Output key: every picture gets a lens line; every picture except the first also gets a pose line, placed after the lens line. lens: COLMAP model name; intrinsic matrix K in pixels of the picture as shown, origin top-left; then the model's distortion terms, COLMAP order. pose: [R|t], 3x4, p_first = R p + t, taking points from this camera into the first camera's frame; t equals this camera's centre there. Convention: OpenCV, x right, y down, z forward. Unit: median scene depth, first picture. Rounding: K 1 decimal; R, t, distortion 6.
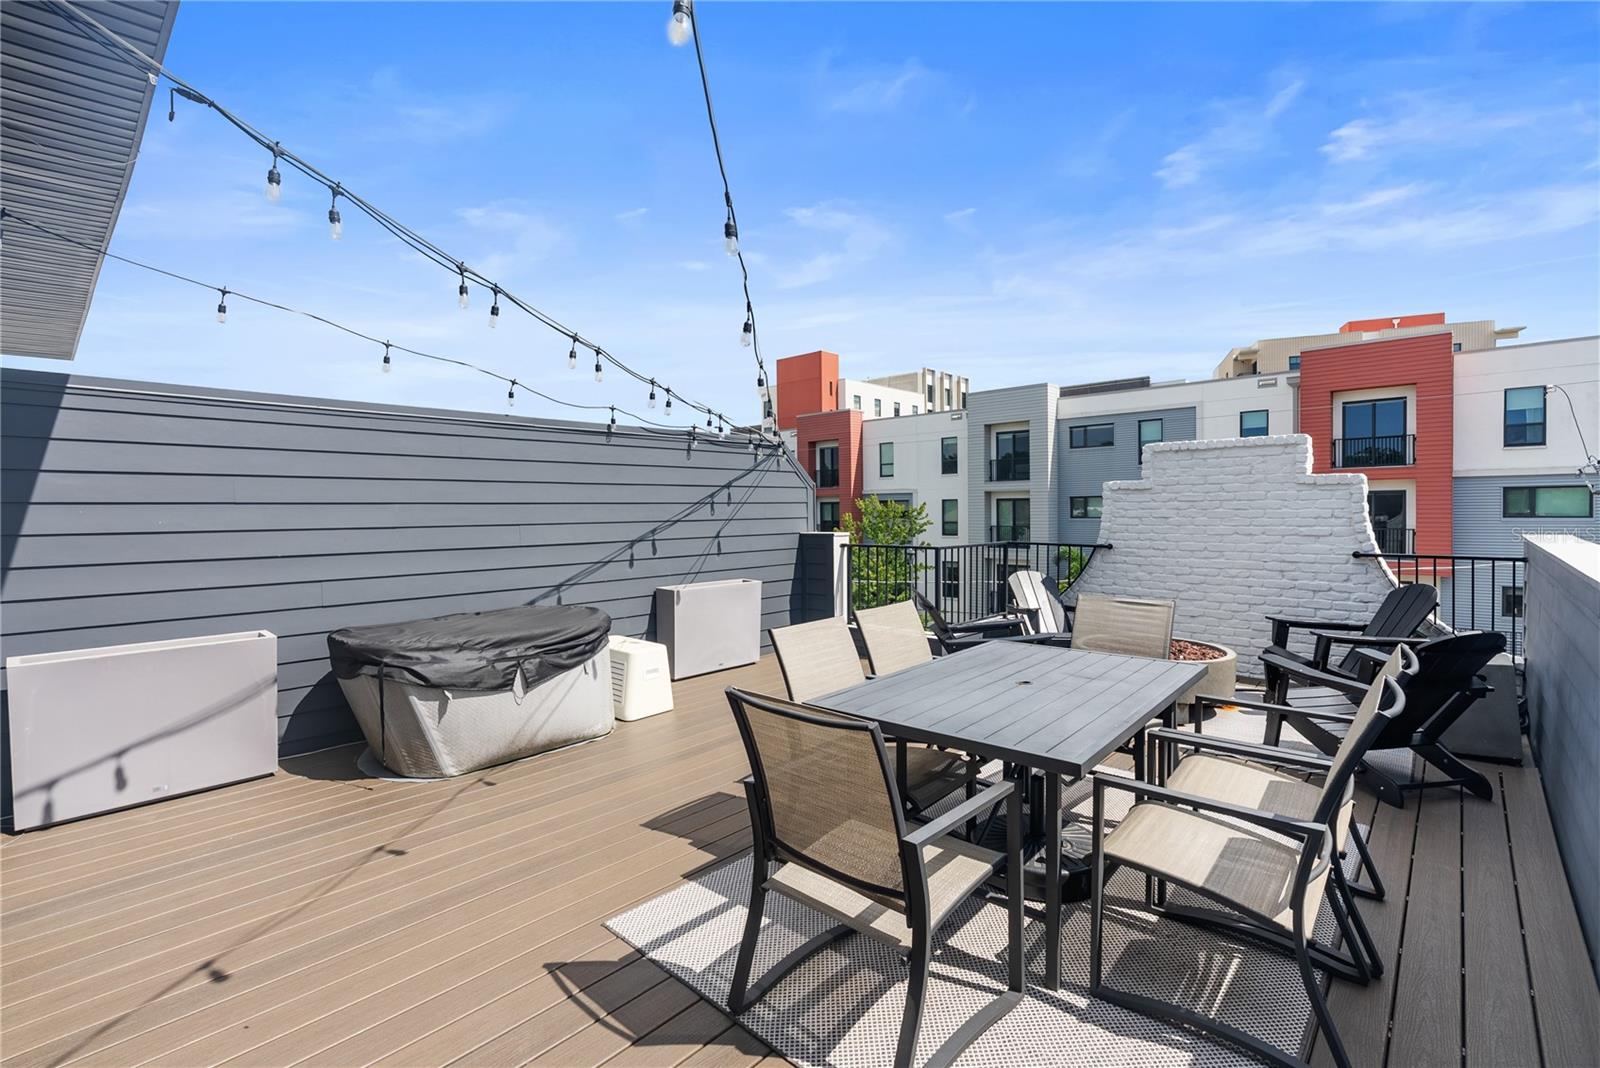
lens RADIAL K [[729.1, 0, 804.5], [0, 729.1, 534.2], [0, 0, 1]] dist [-0.000513, -0.000145]
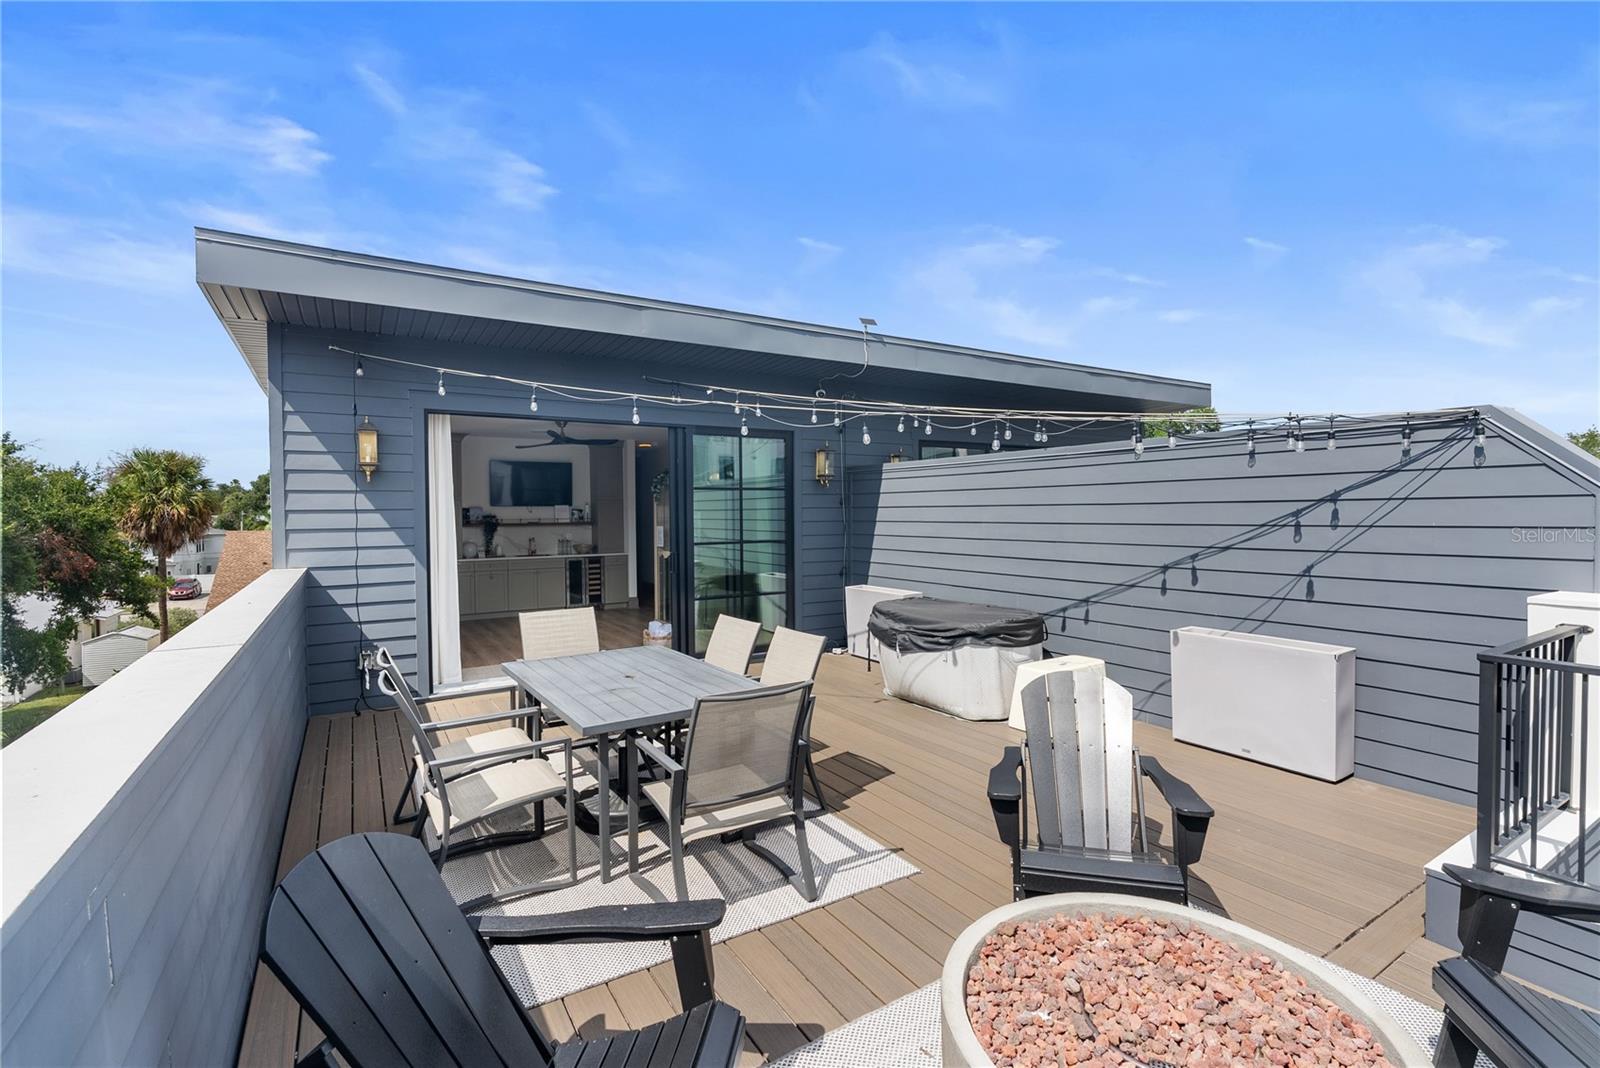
lens RADIAL K [[729.1, 0, 806.8], [0, 729.1, 527.3], [0, 0, 1]] dist [-0.000513, -0.000145]
pose [[-0.262894, 0.037839, -0.964082, 0.713768], [-0.016145, 0.998918, 0.043609, -0.068172], [0.964689, 0.027030, -0.261999, 0.789419]]
